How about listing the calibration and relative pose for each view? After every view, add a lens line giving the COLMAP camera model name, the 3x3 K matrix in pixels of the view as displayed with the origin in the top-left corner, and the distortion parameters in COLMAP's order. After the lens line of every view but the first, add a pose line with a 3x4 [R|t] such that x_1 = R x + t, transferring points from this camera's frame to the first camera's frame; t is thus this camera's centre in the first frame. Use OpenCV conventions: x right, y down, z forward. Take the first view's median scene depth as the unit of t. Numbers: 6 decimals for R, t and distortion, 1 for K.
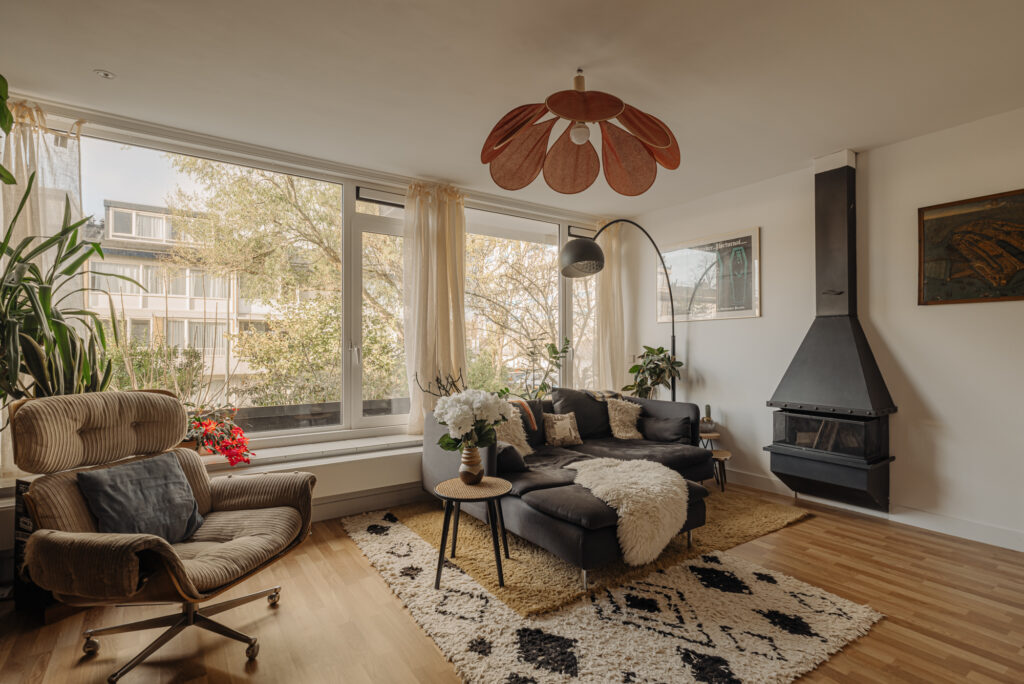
lens RADIAL K [[498.1, 0, 505.3], [0, 498.1, 344.1], [0, 0, 1]] dist [0.007055, 0.000528]
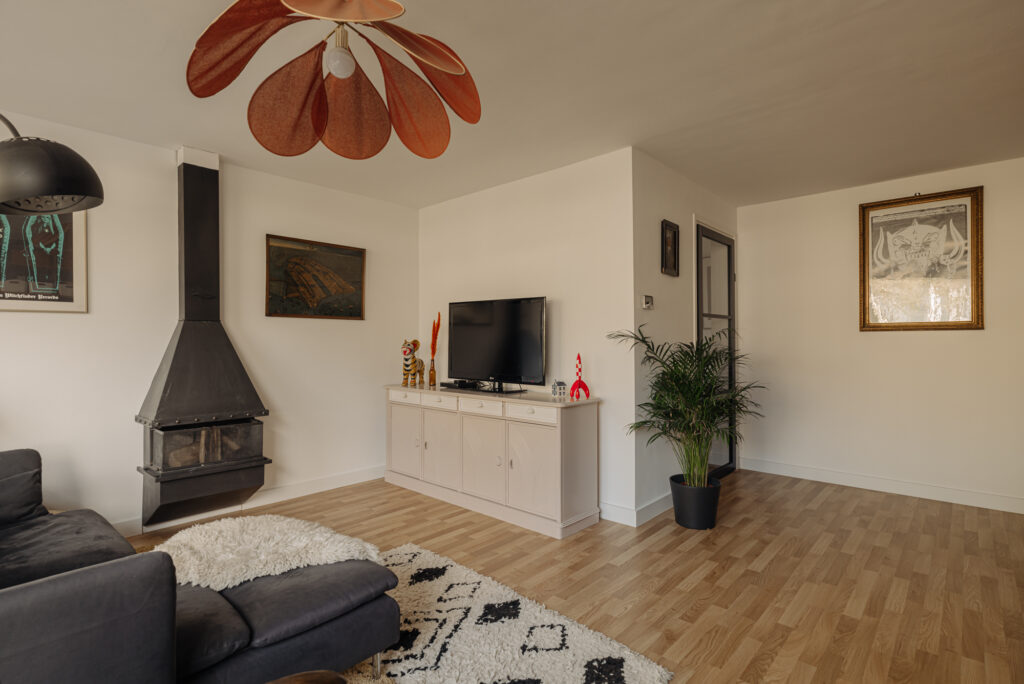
lens RADIAL K [[520.8, 0, 506.6], [0, 520.8, 341.2], [0, 0, 1]] dist [0.005218, 0.000259]
pose [[-0.252762, 0.004987, 0.967516, -0.689056], [0.001143, 0.999988, -0.004856, -0.017081], [-0.967528, -0.000122, -0.252764, 1.052801]]
